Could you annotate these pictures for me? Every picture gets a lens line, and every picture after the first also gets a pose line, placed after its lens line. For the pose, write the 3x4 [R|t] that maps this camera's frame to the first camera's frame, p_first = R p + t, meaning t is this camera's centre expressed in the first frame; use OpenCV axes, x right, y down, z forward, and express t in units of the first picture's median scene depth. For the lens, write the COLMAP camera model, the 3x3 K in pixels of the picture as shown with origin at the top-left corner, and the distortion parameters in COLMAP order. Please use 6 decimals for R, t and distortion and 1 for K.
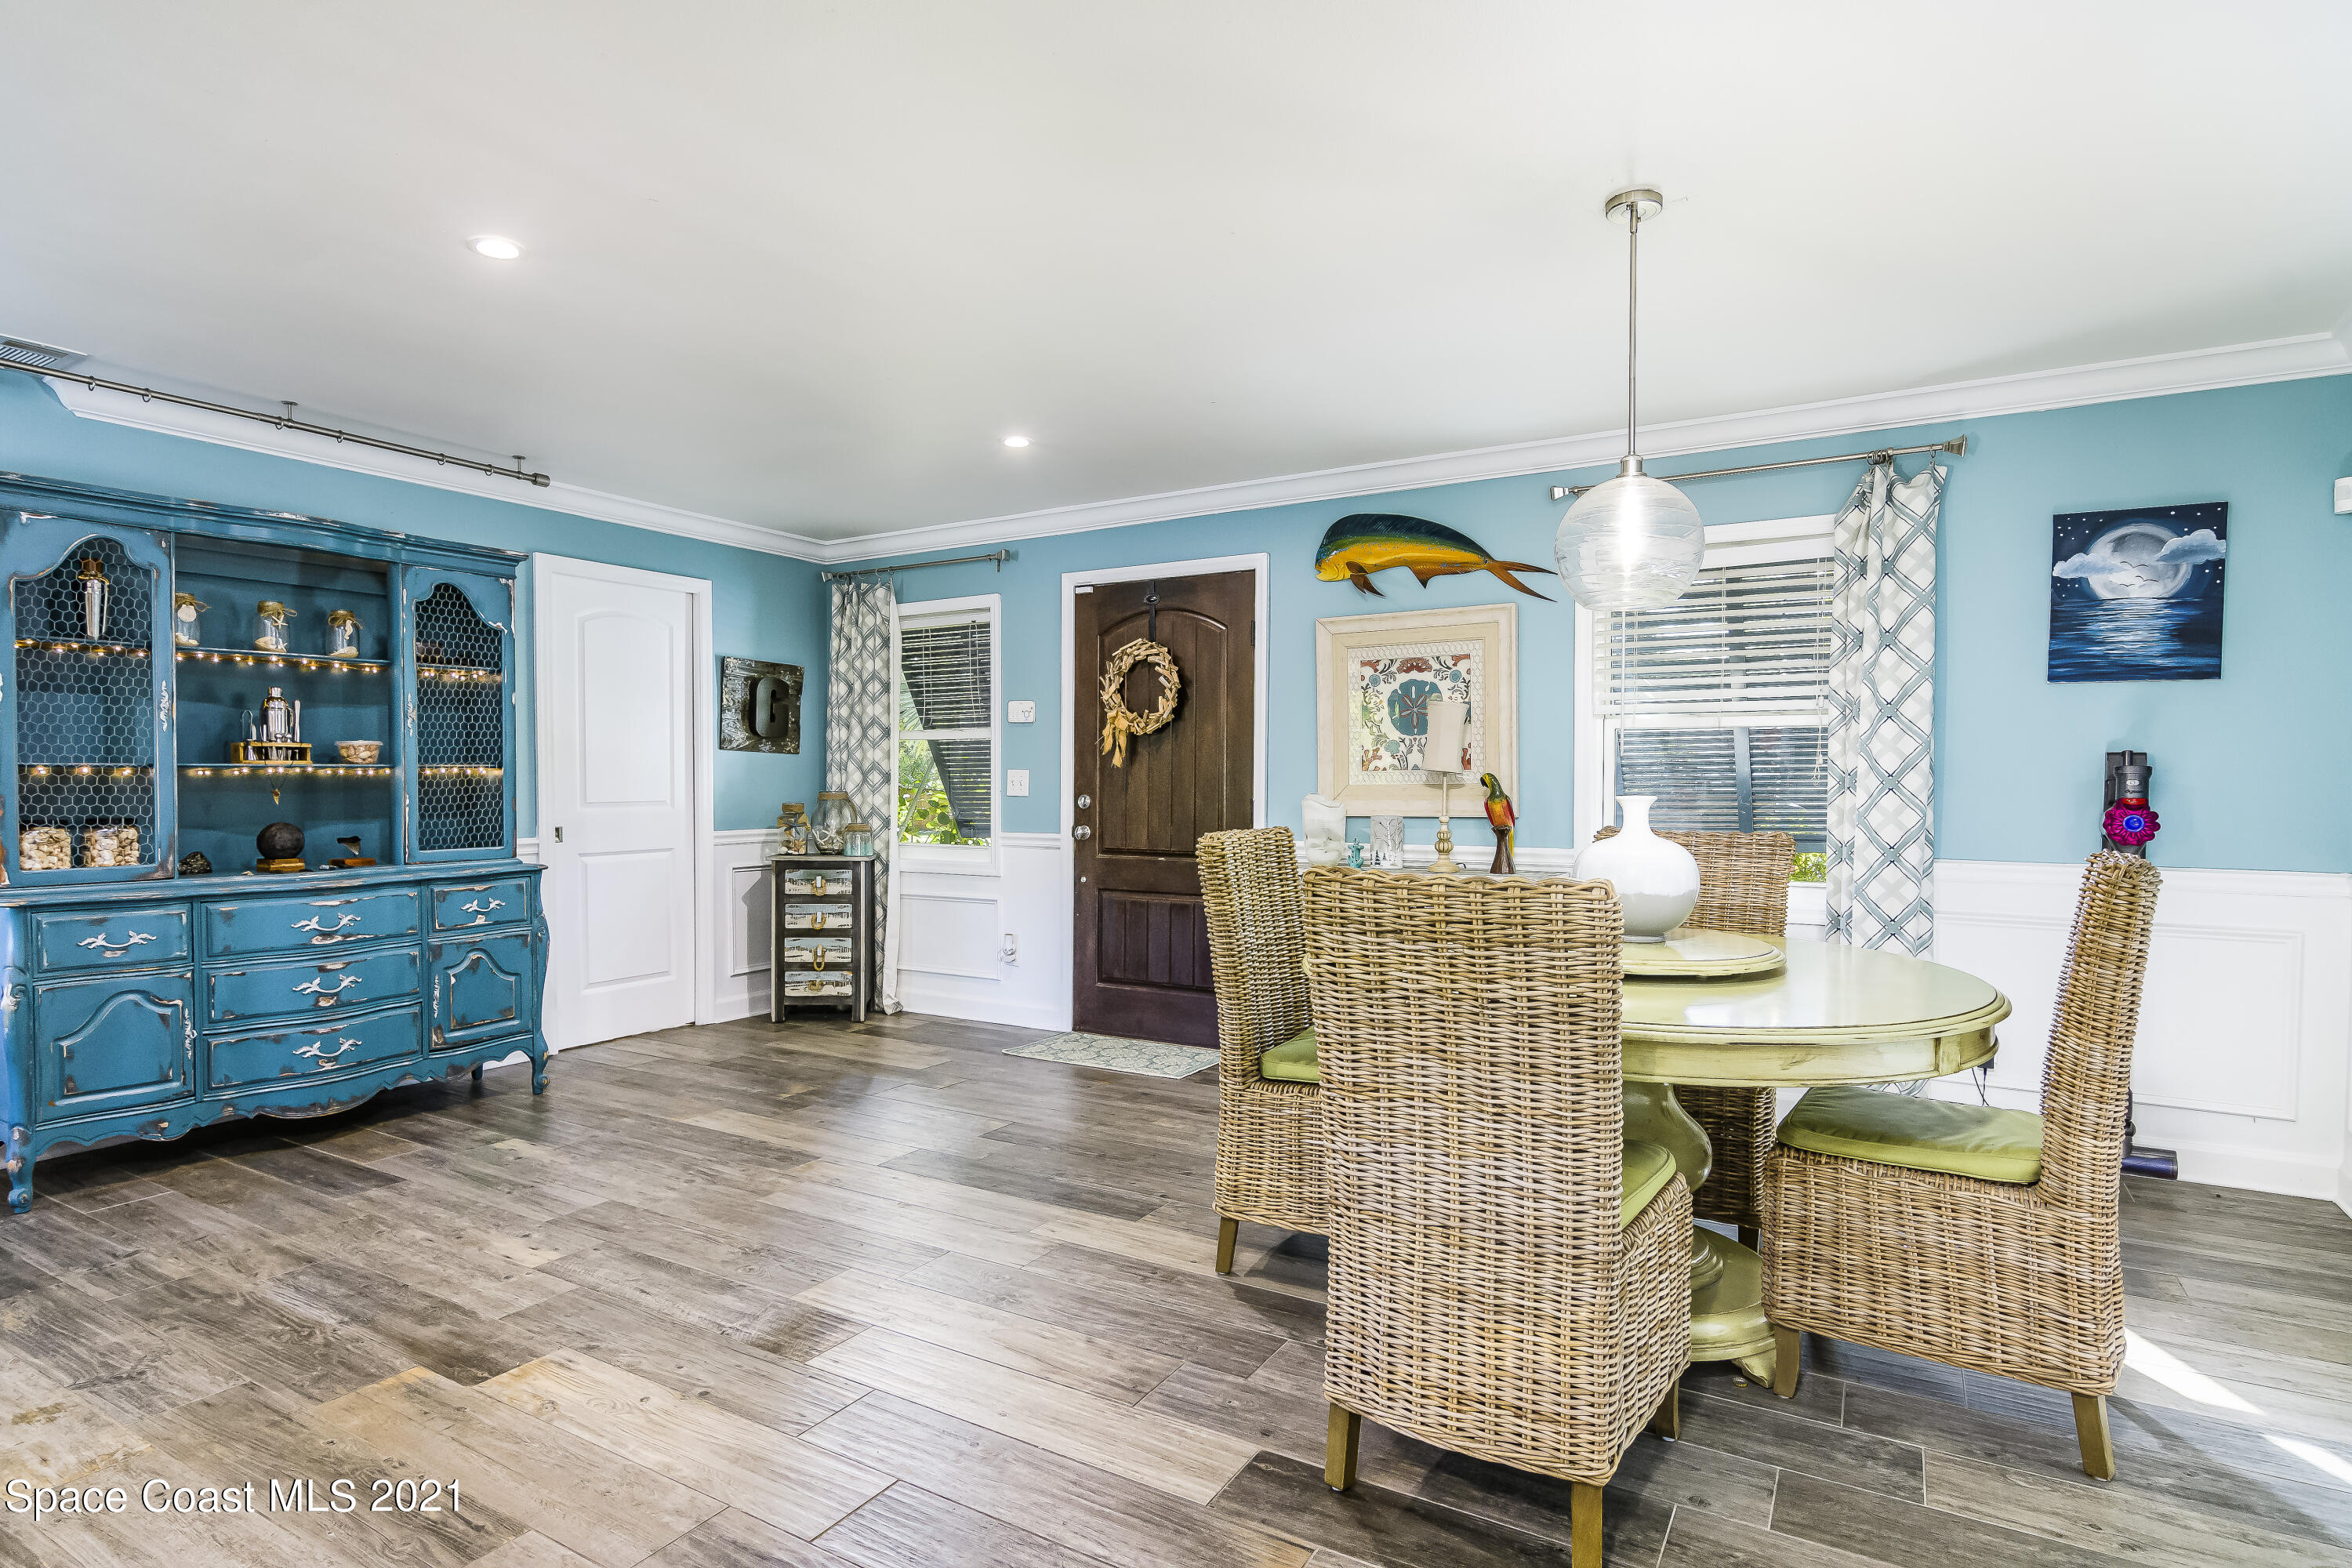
lens RADIAL K [[1210.6, 0, 1176.0], [0, 1210.6, 784.0], [0, 0, 1]] dist [-0.002668, -0.000877]
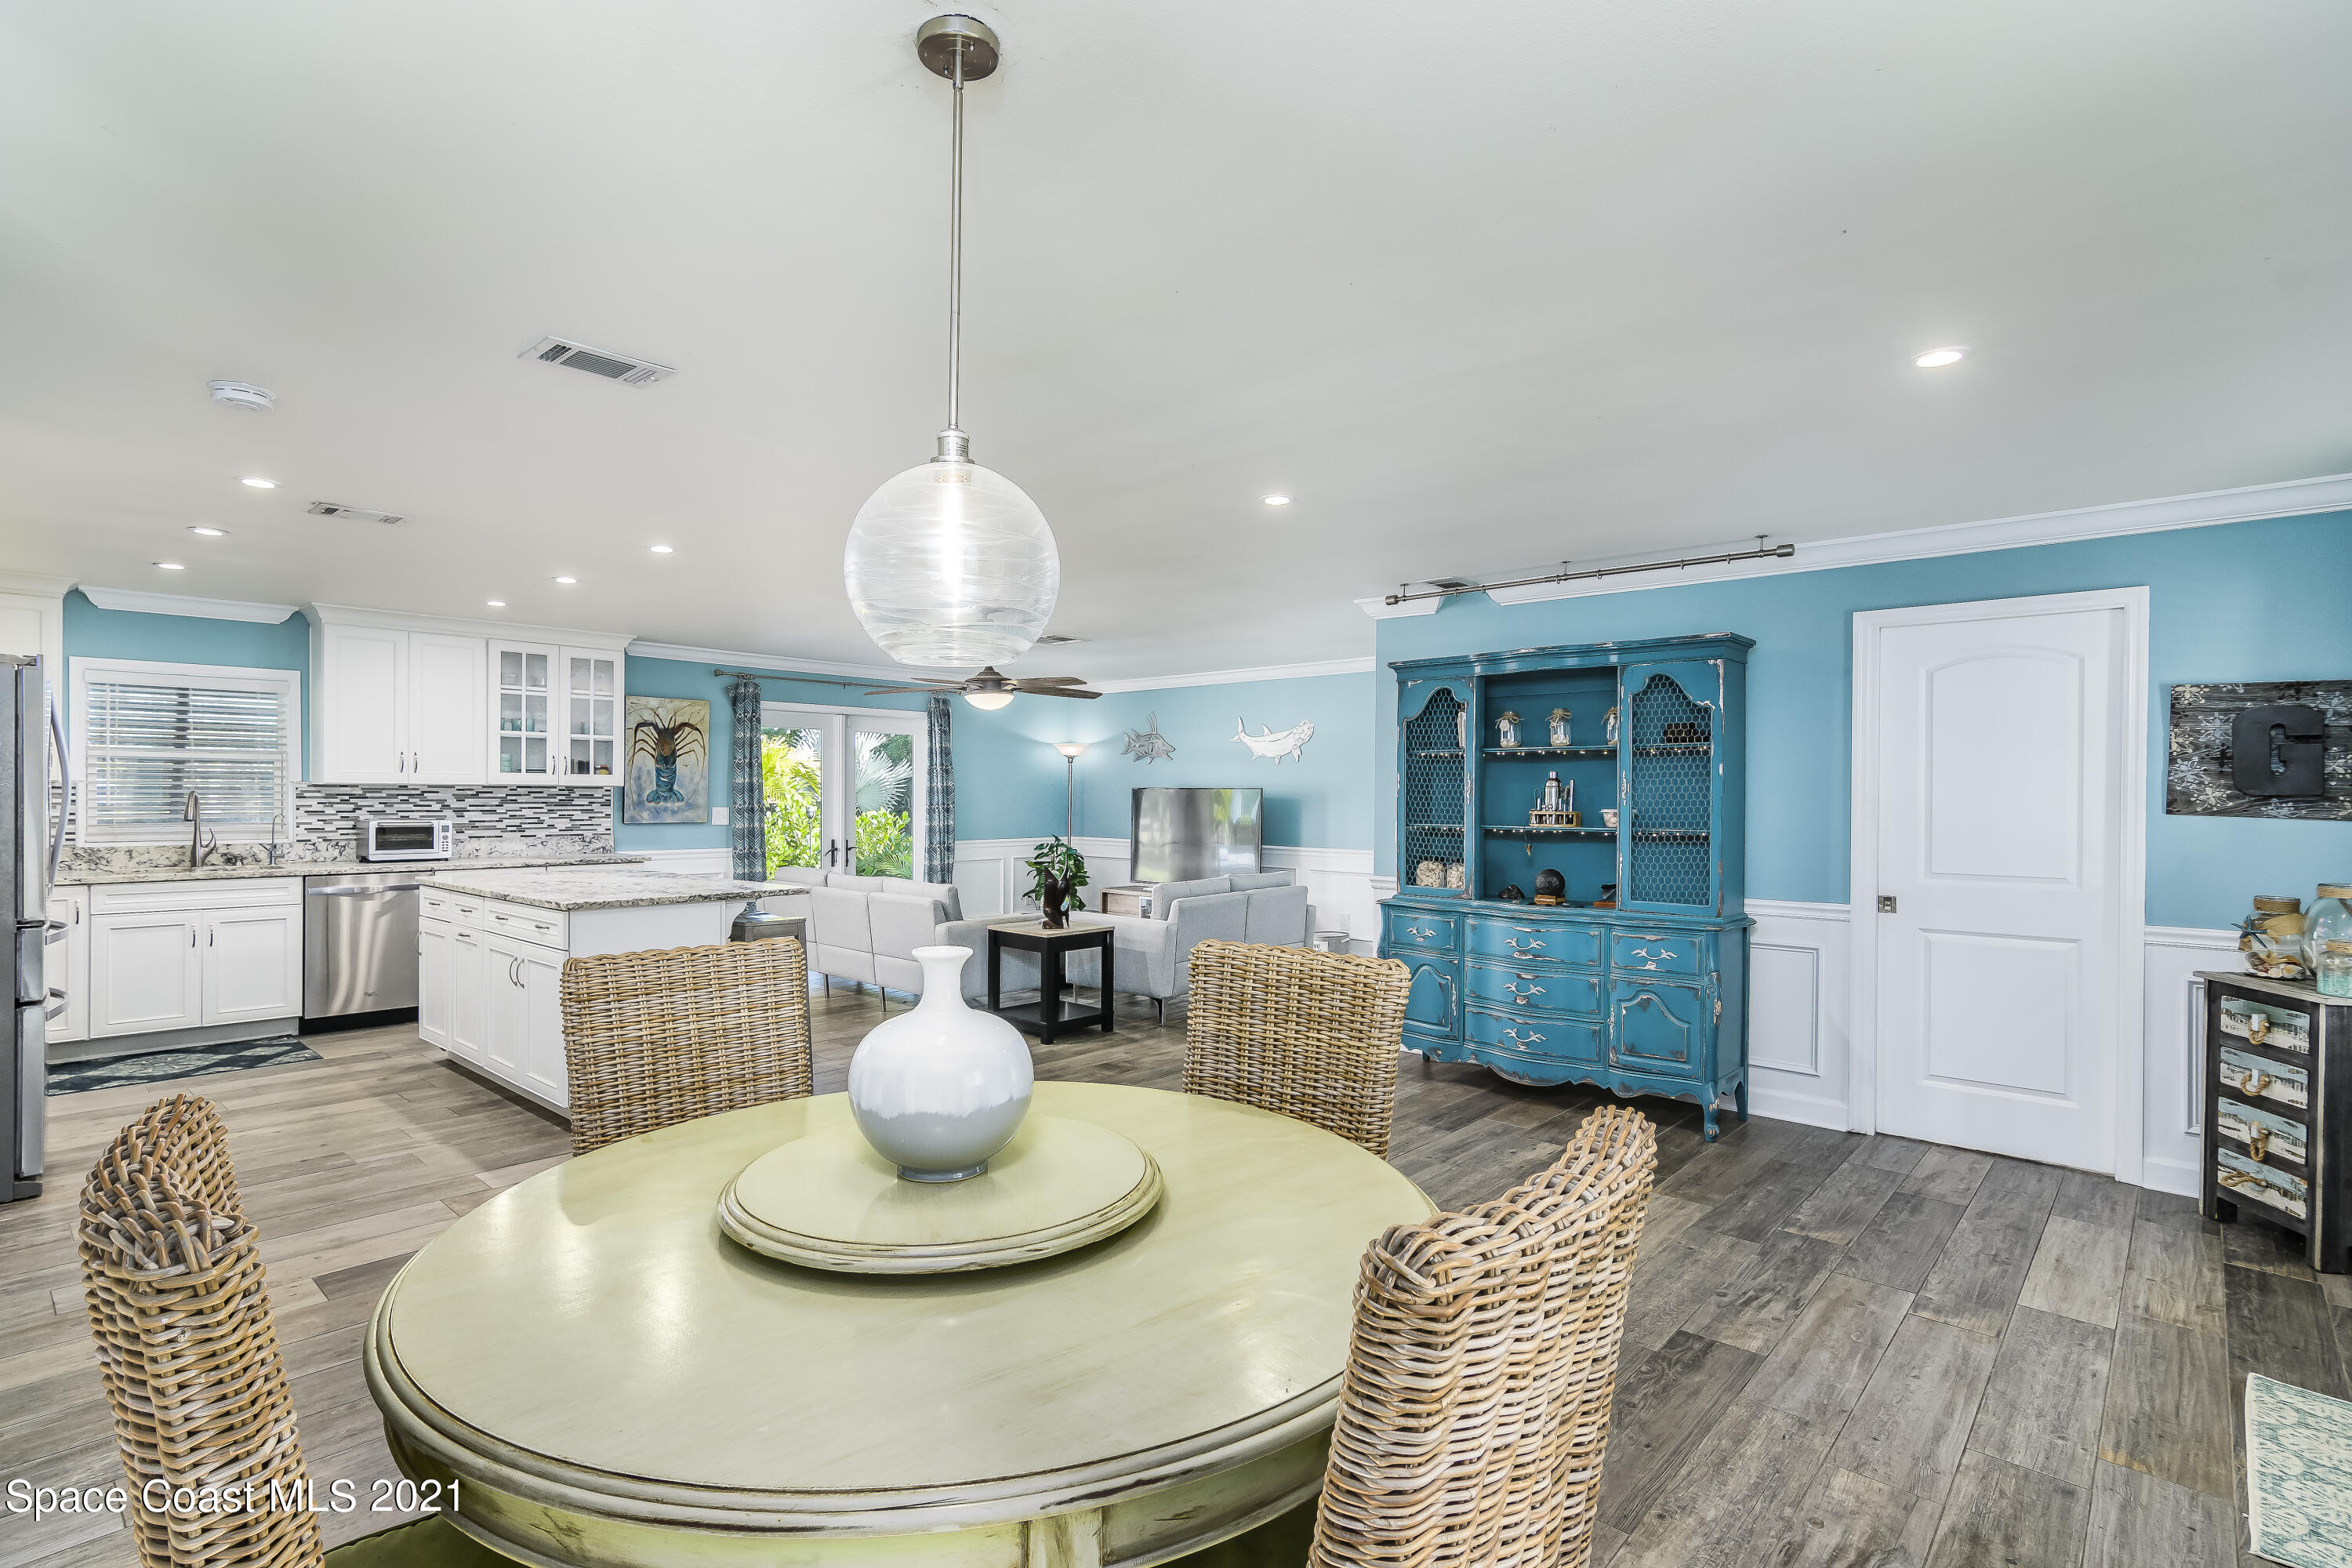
lens RADIAL K [[1166.3, 0, 1176.0], [0, 1166.3, 784.0], [0, 0, 1]] dist [0.003201, 0.000933]
pose [[-0.204019, -0.007593, -0.978937, 1.053075], [-0.014888, 0.999878, -0.004653, -0.084295], [0.978854, 0.013625, -0.204107, 1.369838]]
